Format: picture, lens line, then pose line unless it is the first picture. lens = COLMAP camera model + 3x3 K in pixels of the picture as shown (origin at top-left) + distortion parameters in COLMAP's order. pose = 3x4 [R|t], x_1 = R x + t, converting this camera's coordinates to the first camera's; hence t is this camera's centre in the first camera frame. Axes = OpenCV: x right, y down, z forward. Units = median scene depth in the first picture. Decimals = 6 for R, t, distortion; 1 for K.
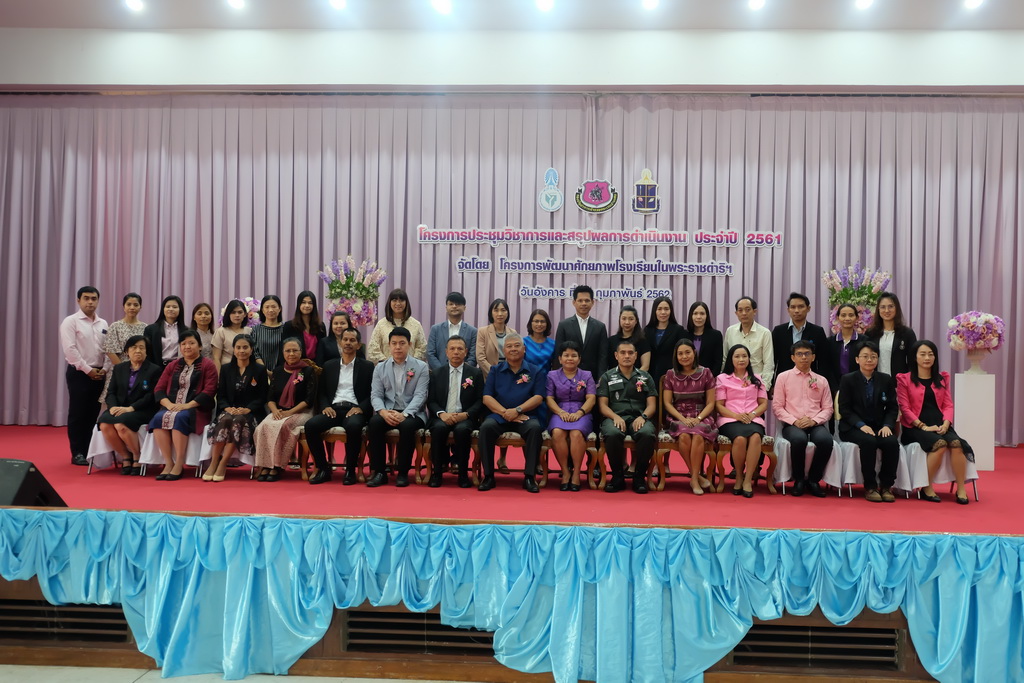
lens RADIAL K [[974.9, 0, 516.7], [0, 974.9, 337.7], [0, 0, 1]] dist [-0.002101, 0.000000]
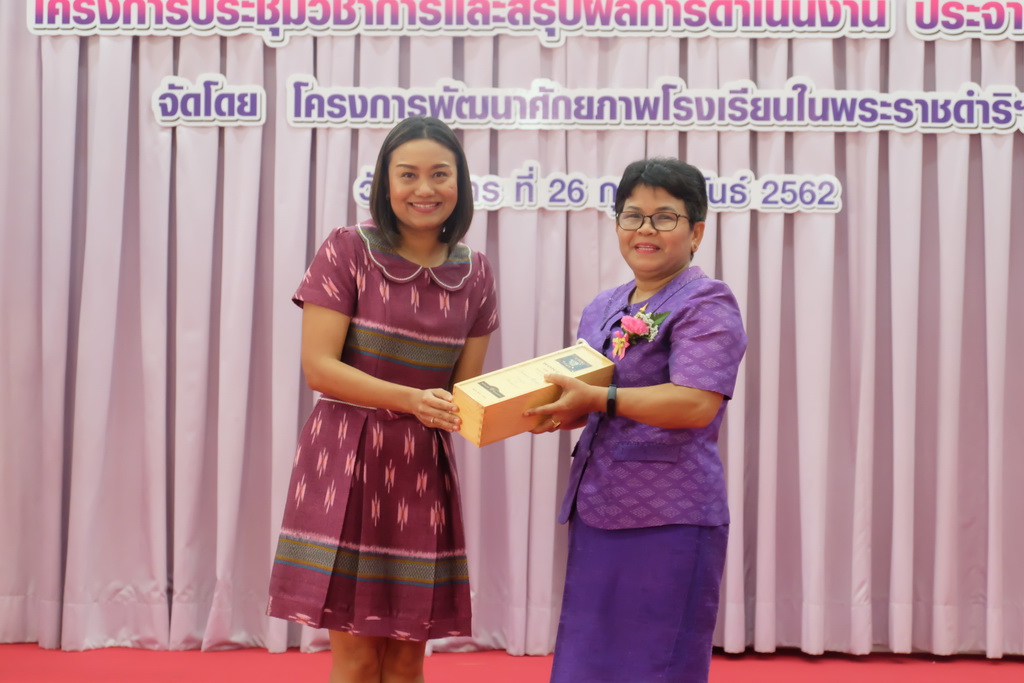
lens RADIAL K [[1960.9, 0, 516.5], [0, 1960.9, 343.7], [0, 0, 1]] dist [0.055700, 0.000000]
pose [[0.999937, -0.005063, 0.010055, 0.048148], [0.005350, 0.999573, -0.028734, 0.021251], [-0.009905, 0.028786, 0.999537, 0.371754]]
